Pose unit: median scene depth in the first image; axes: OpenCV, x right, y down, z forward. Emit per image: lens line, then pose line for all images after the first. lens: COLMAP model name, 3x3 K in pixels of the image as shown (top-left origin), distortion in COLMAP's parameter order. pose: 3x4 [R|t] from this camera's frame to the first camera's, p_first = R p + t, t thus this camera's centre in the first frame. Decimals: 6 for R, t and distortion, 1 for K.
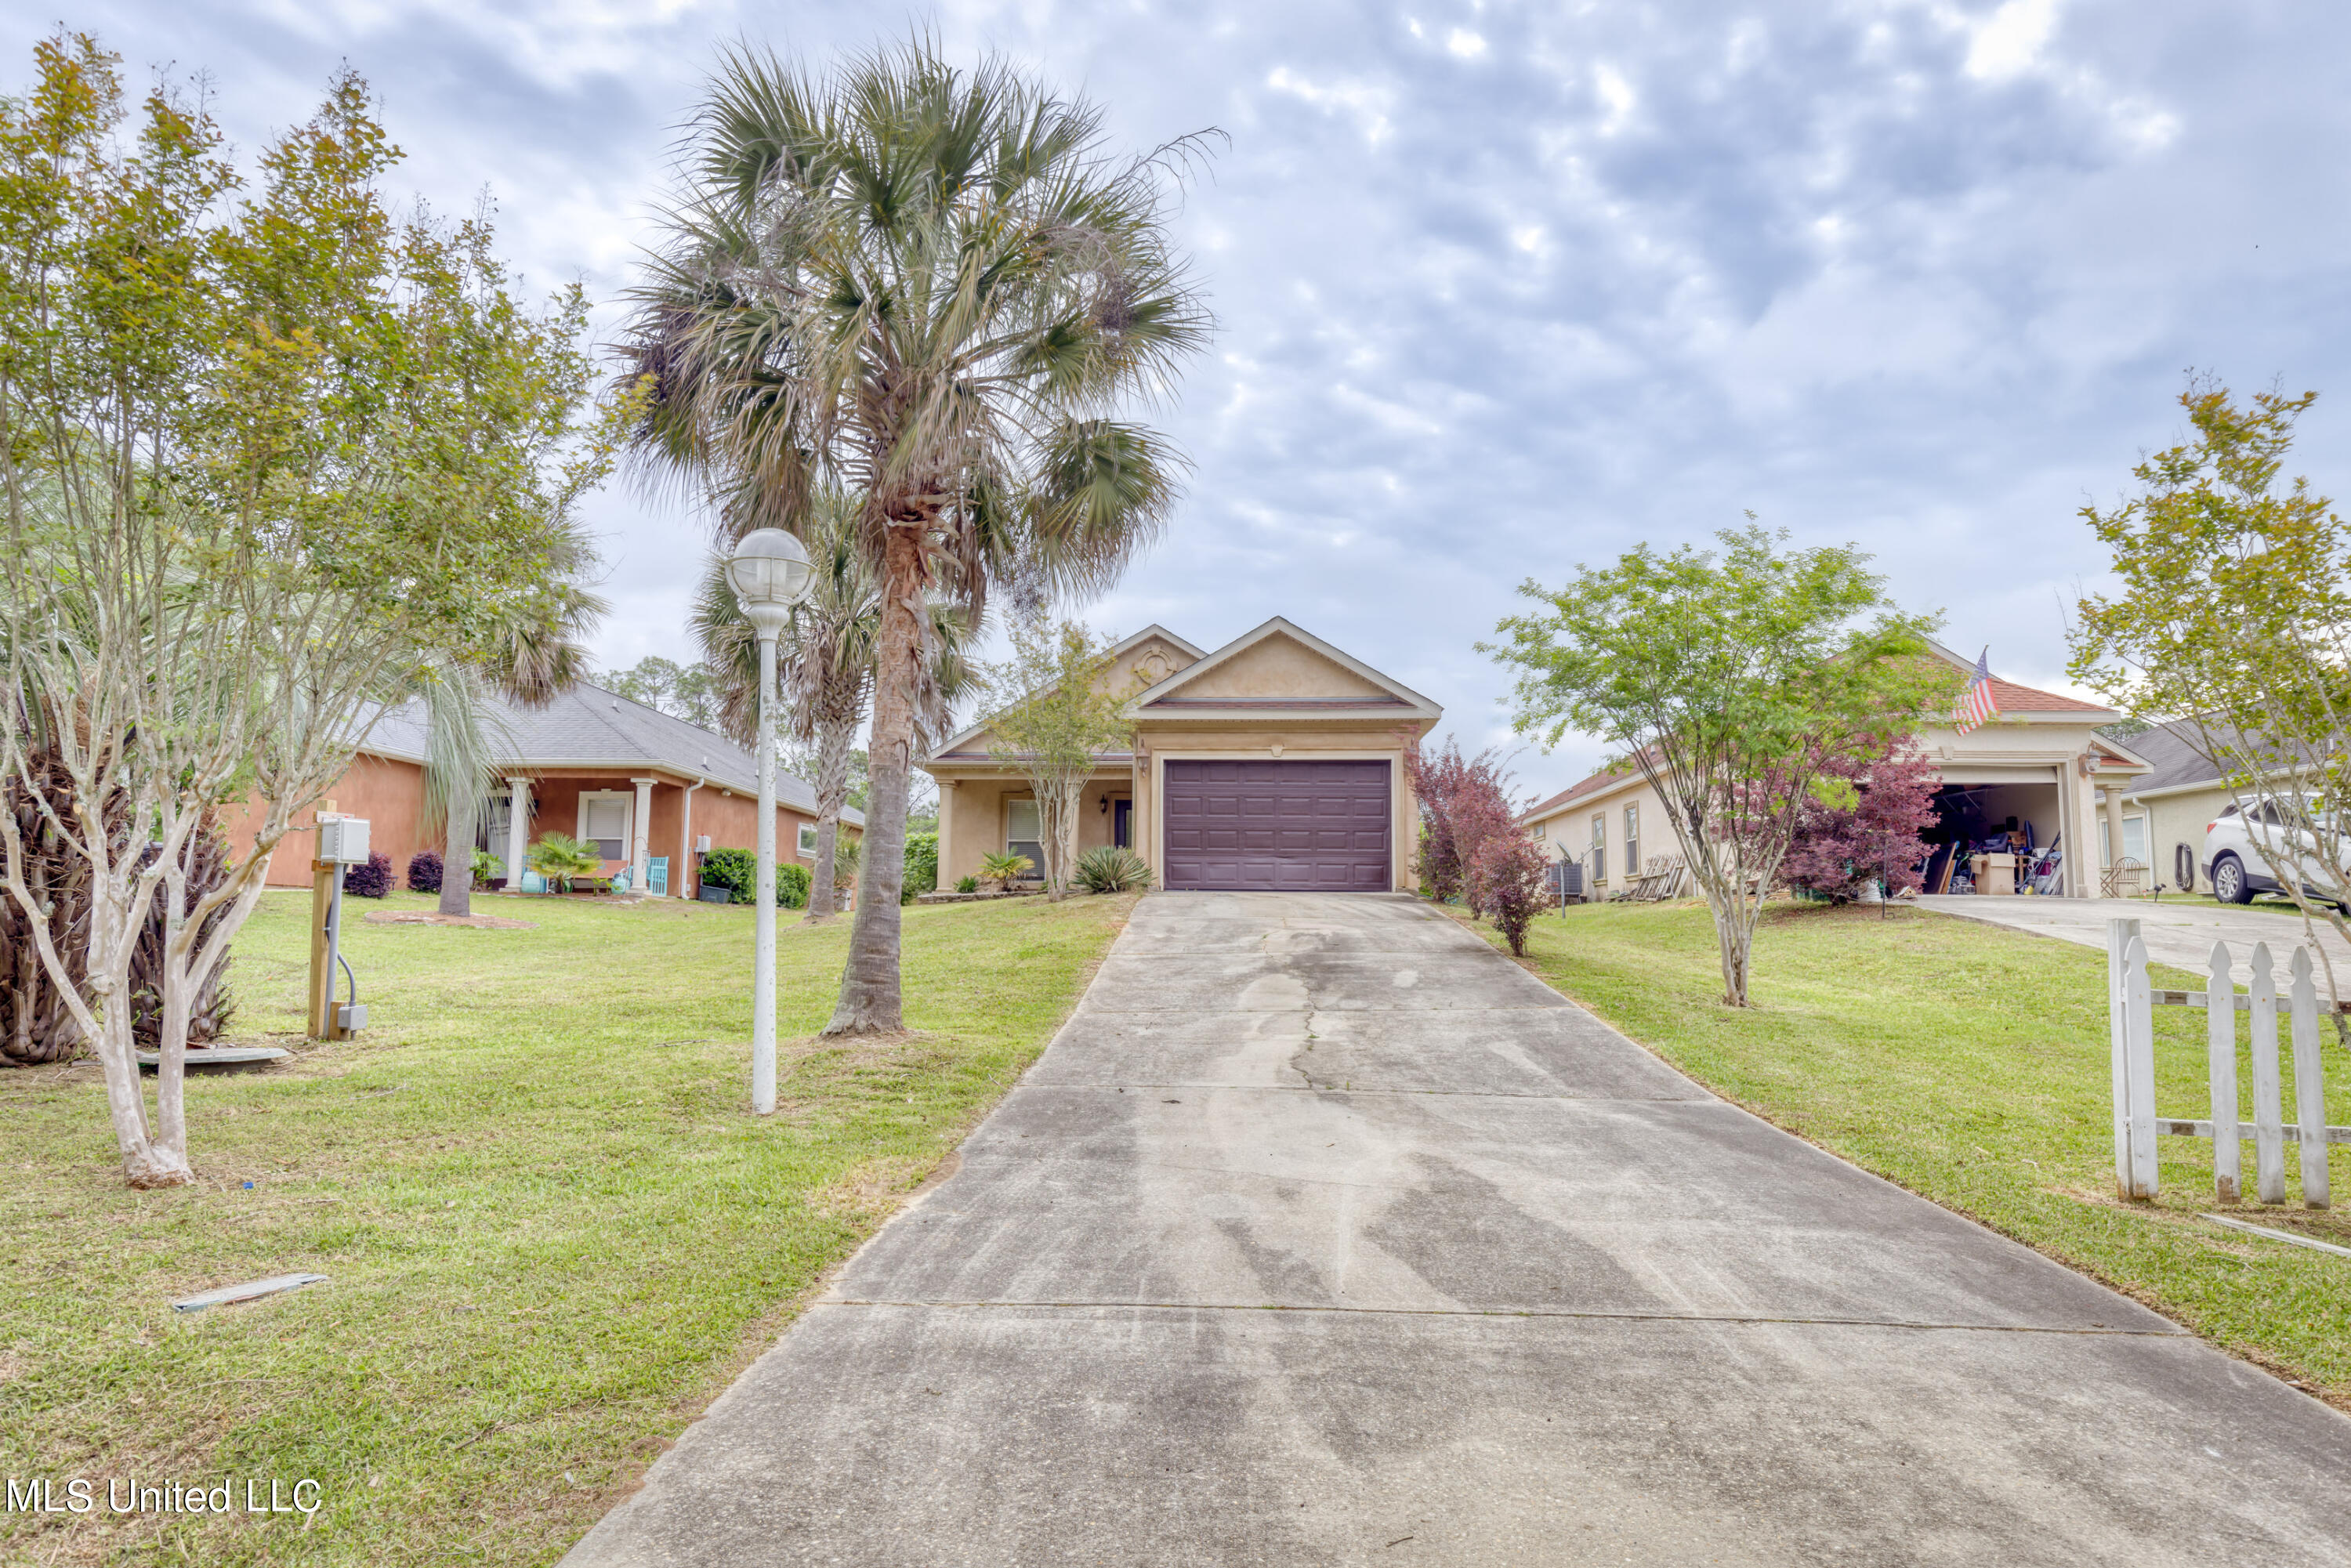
lens RADIAL K [[1481.4, 0, 1175.9], [0, 1481.4, 788.4], [0, 0, 1]] dist [-0.011754, -0.001770]
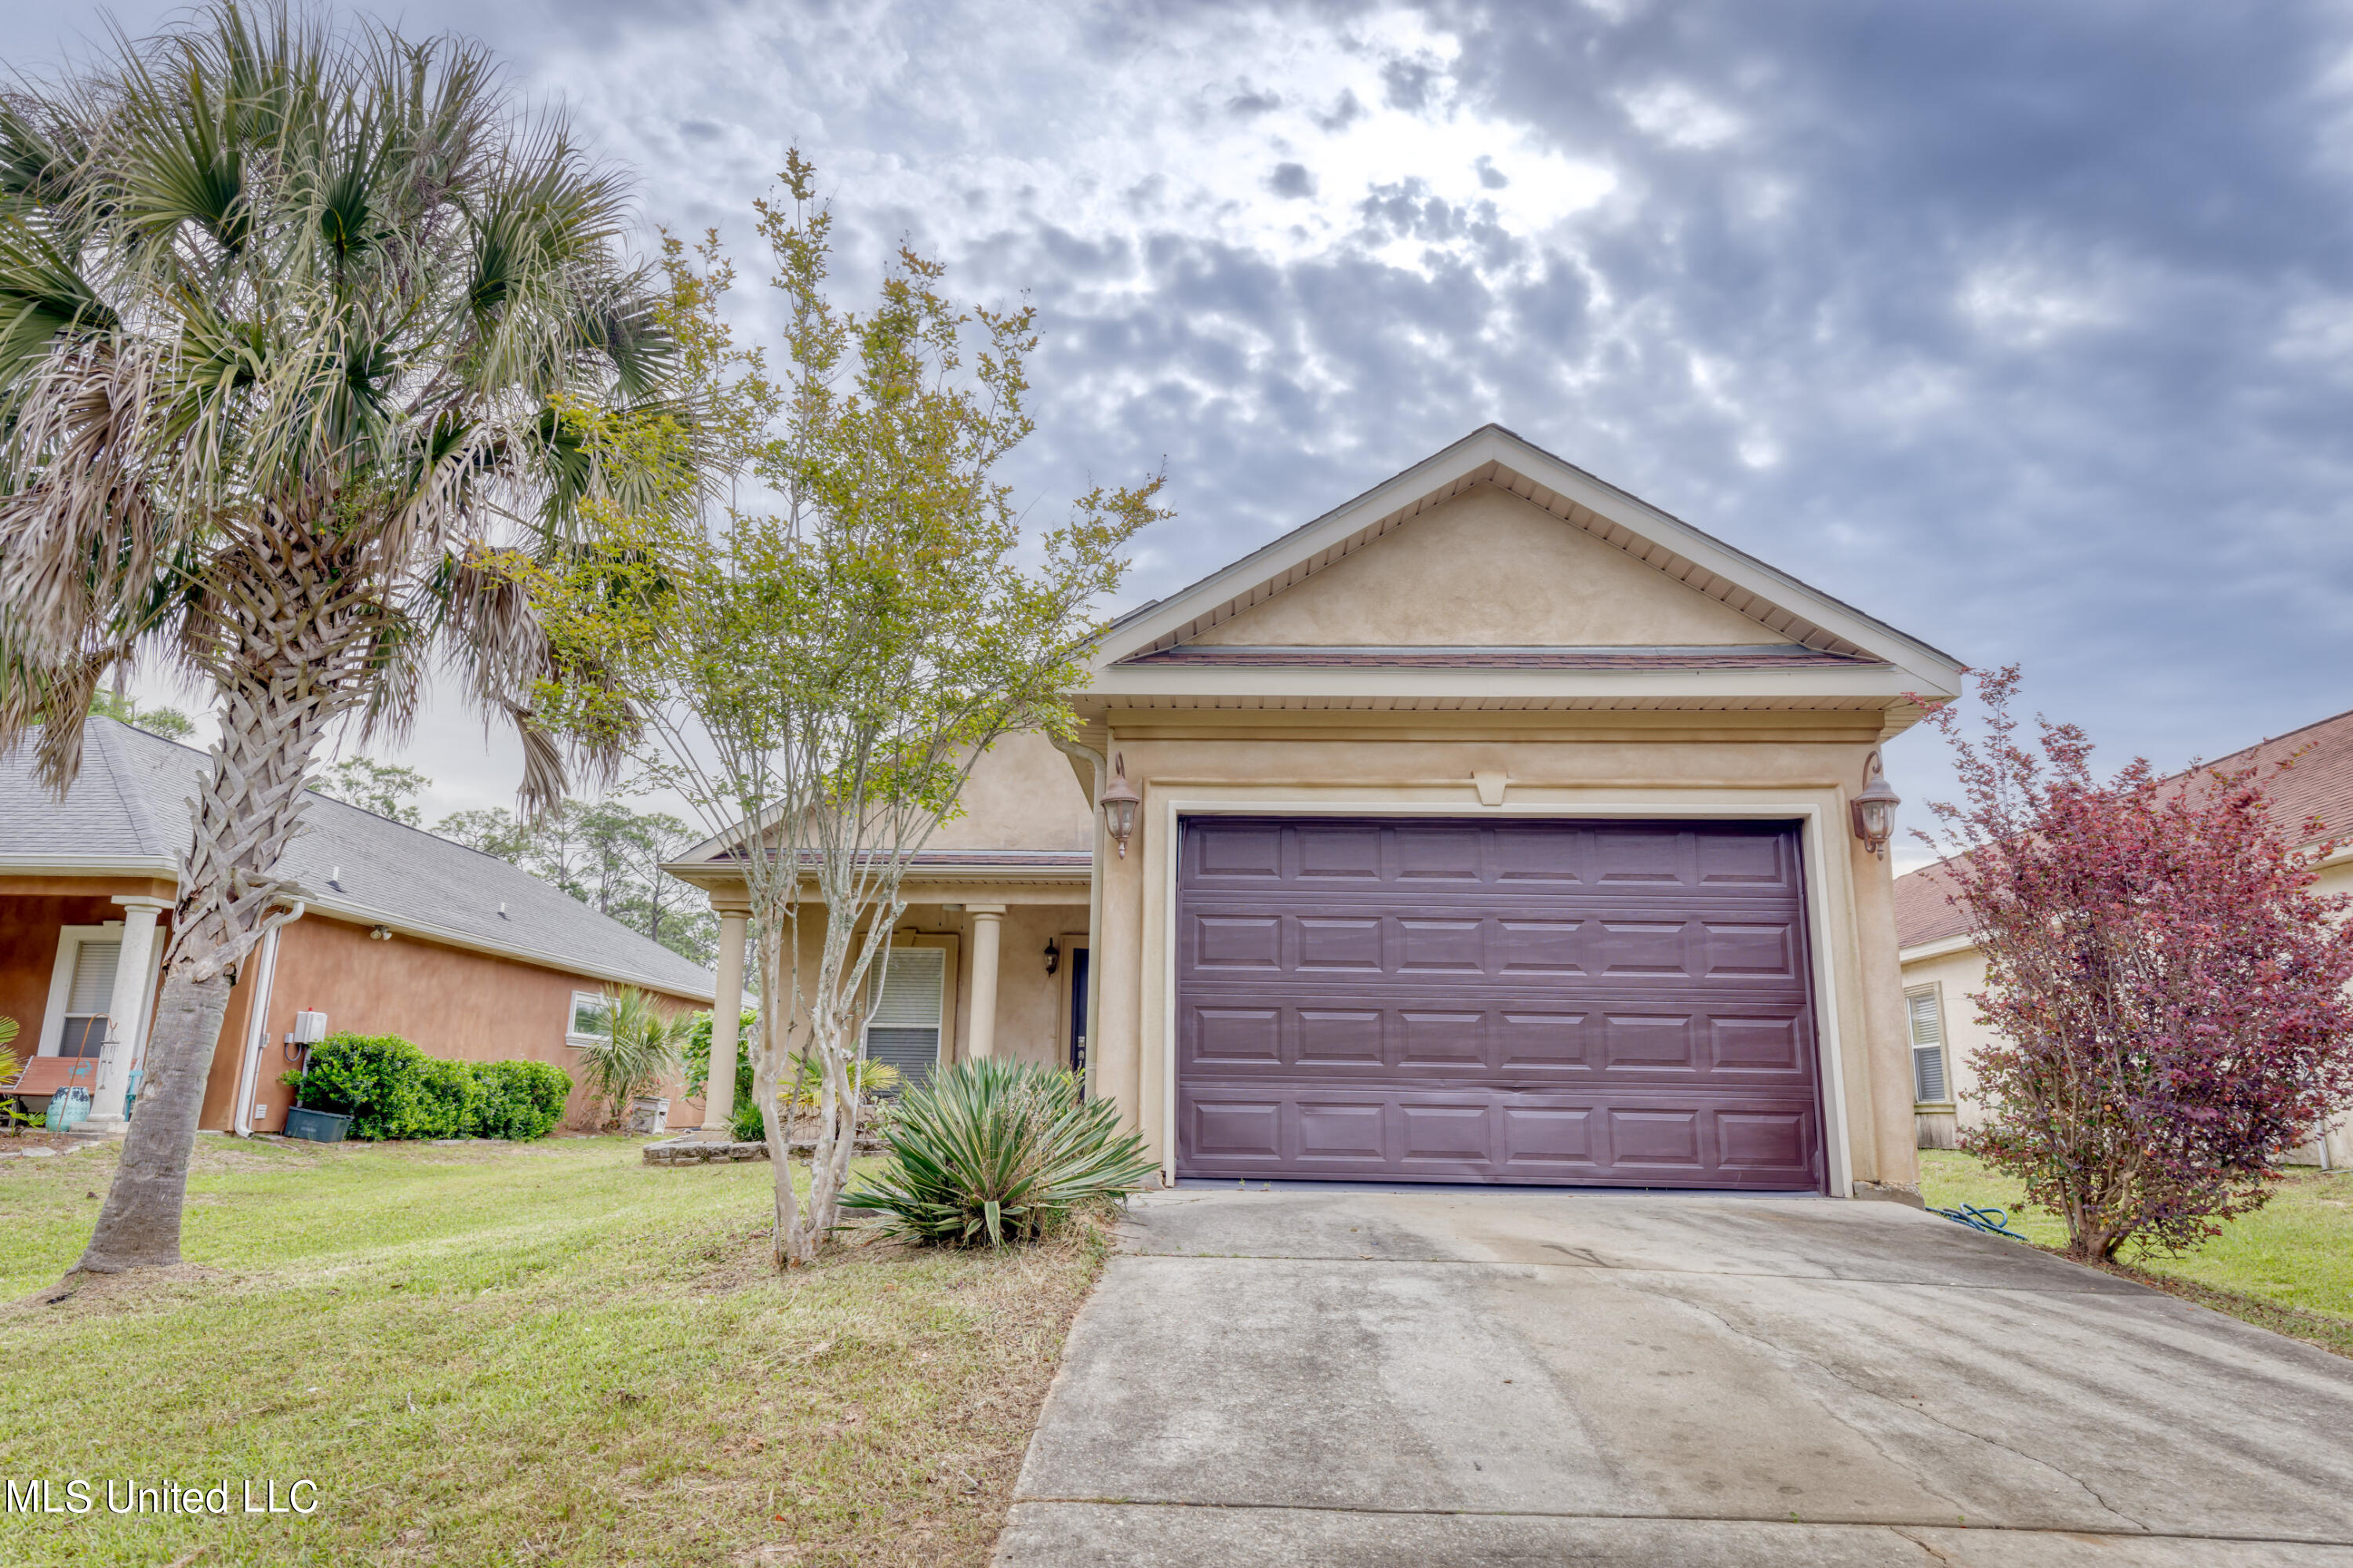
lens RADIAL K [[1482.8, 0, 1175.4], [0, 1482.8, 777.7], [0, 0, 1]] dist [-0.011754, -0.001770]
pose [[0.999963, 0.007841, 0.003441, -0.009841], [-0.007347, 0.992053, -0.125610, 0.017847], [-0.004398, 0.125580, 0.992074, 0.637997]]
